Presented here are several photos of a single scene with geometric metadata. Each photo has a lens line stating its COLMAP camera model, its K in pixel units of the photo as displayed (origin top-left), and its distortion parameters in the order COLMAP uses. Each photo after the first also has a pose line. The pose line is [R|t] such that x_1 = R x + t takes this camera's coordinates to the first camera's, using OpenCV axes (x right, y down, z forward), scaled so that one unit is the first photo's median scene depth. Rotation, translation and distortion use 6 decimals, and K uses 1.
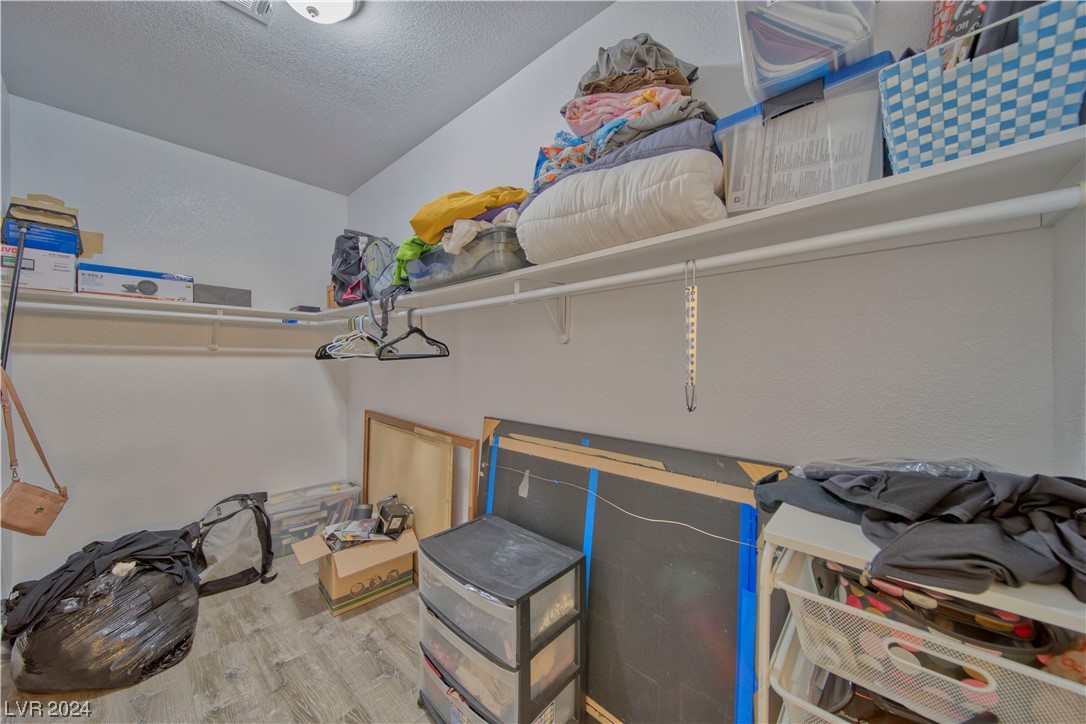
lens RADIAL K [[380.8, 0, 542.6], [0, 380.8, 361.5], [0, 0, 1]] dist [0.001127, -0.002156]
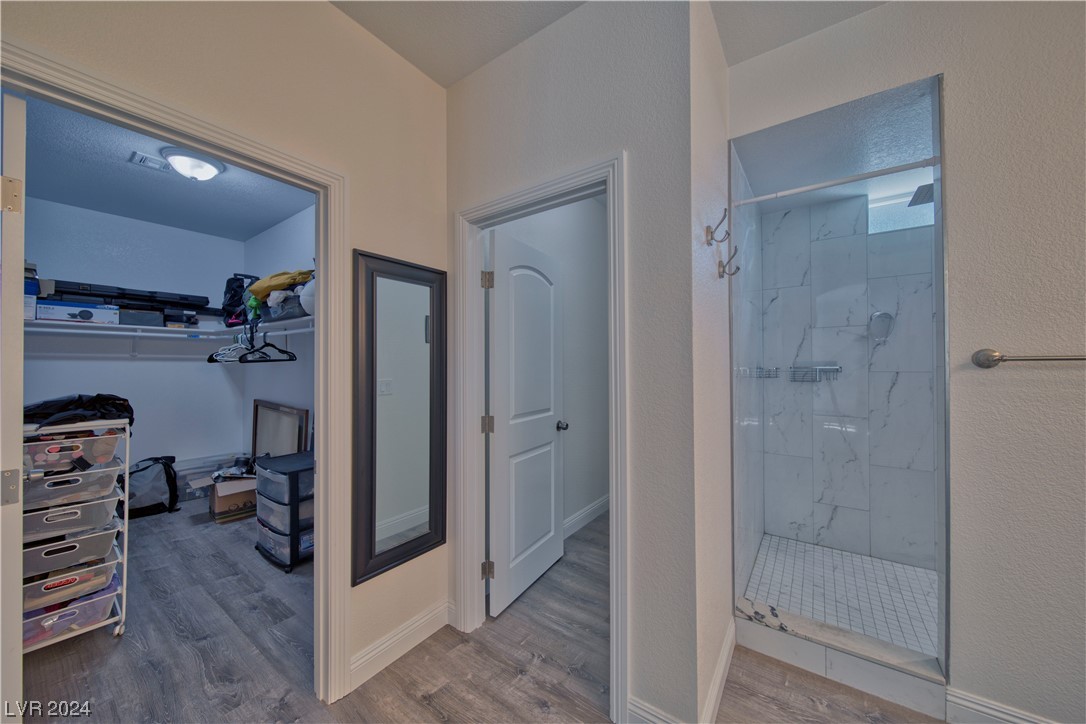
lens RADIAL K [[380.8, 0, 542.6], [0, 380.8, 361.5], [0, 0, 1]] dist [0.001127, -0.002156]
pose [[0.993932, -0.002530, 0.109968, 0.591266], [0.003688, 0.999940, -0.010324, 0.011196], [-0.109936, 0.010667, 0.993881, -0.689970]]
